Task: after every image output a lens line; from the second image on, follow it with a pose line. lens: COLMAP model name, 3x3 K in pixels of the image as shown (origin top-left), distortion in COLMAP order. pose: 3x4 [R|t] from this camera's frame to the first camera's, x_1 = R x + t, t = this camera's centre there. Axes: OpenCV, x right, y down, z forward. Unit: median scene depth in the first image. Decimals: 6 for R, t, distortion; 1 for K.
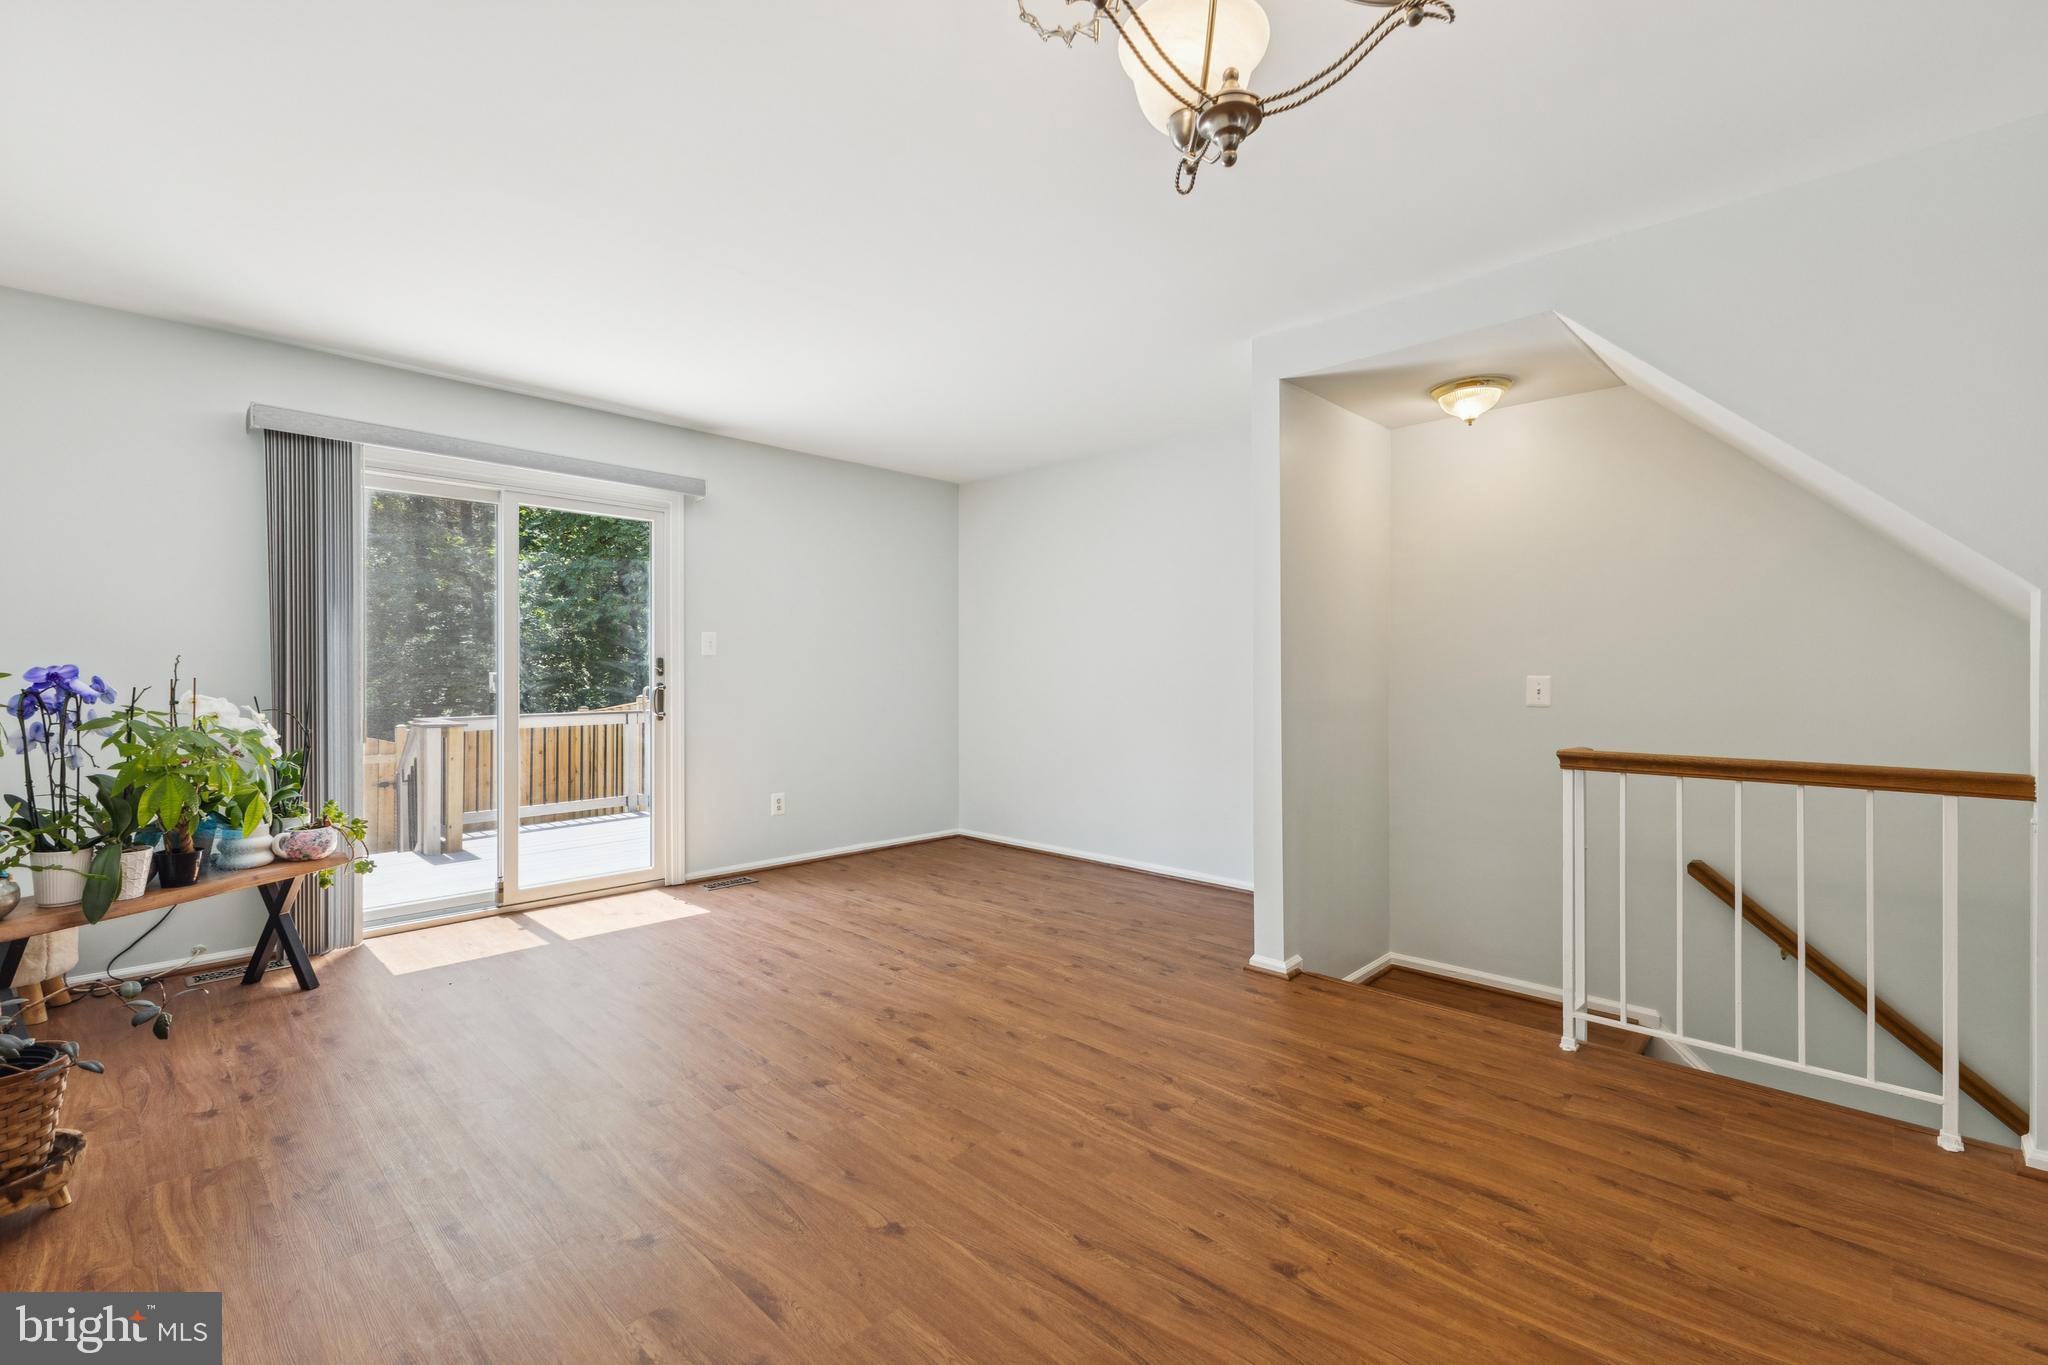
lens RADIAL K [[898.7, 0, 1015.9], [0, 898.7, 678.9], [0, 0, 1]] dist [0.015216, 0.000132]
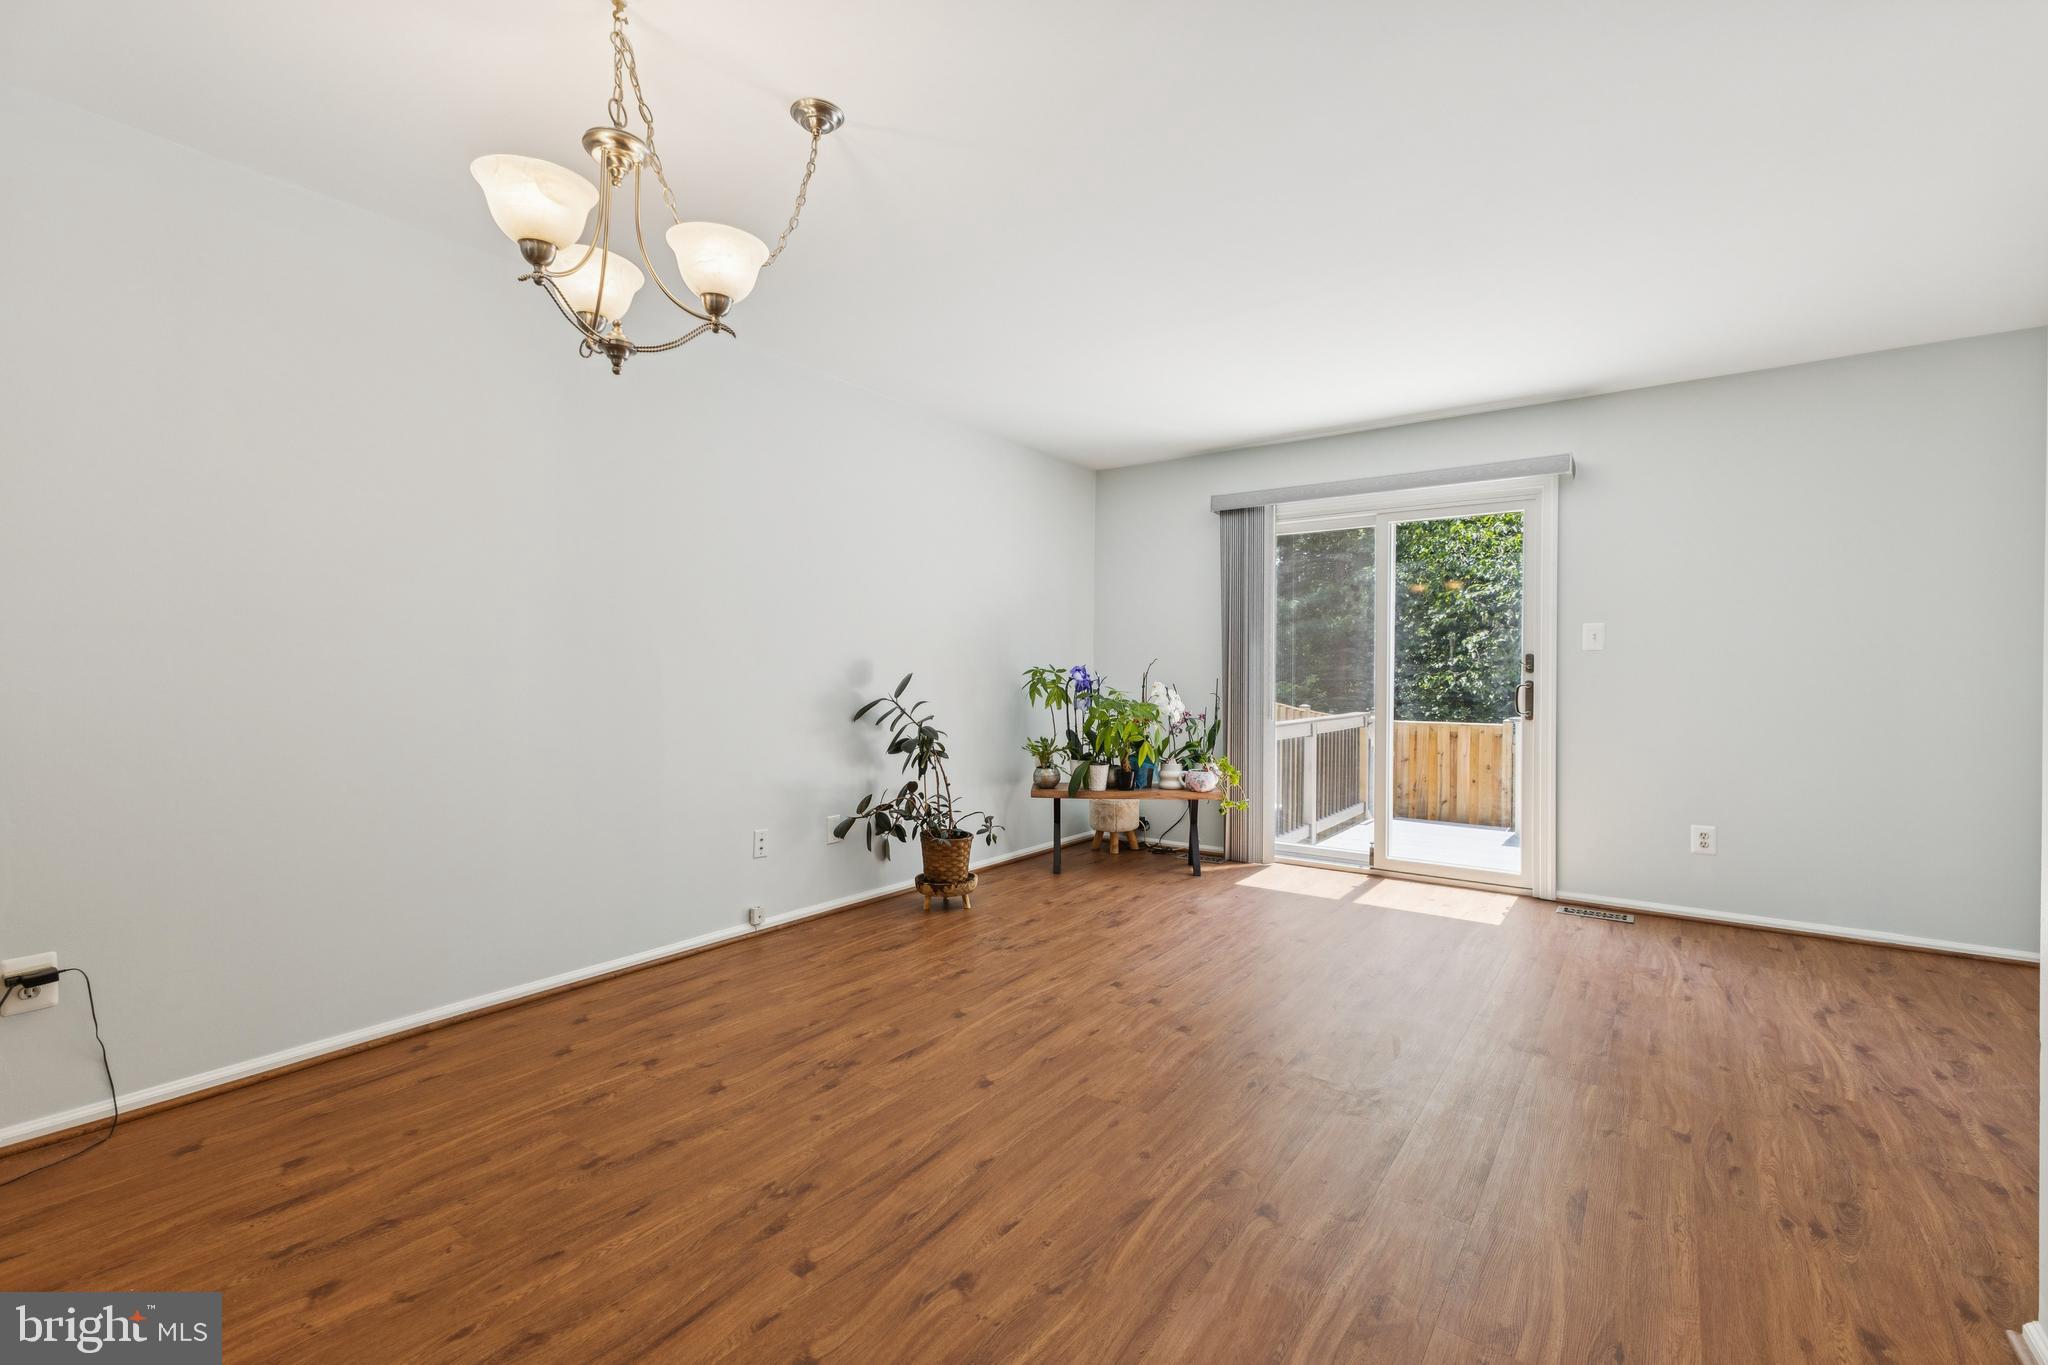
lens RADIAL K [[887.5, 0, 1017.9], [0, 887.5, 677.2], [0, 0, 1]] dist [0.011920, -0.000161]
pose [[0.133779, 0.004622, -0.991000, 0.760857], [-0.009680, 0.999948, 0.003357, 0.004966], [0.990964, 0.009144, 0.133816, 0.567598]]
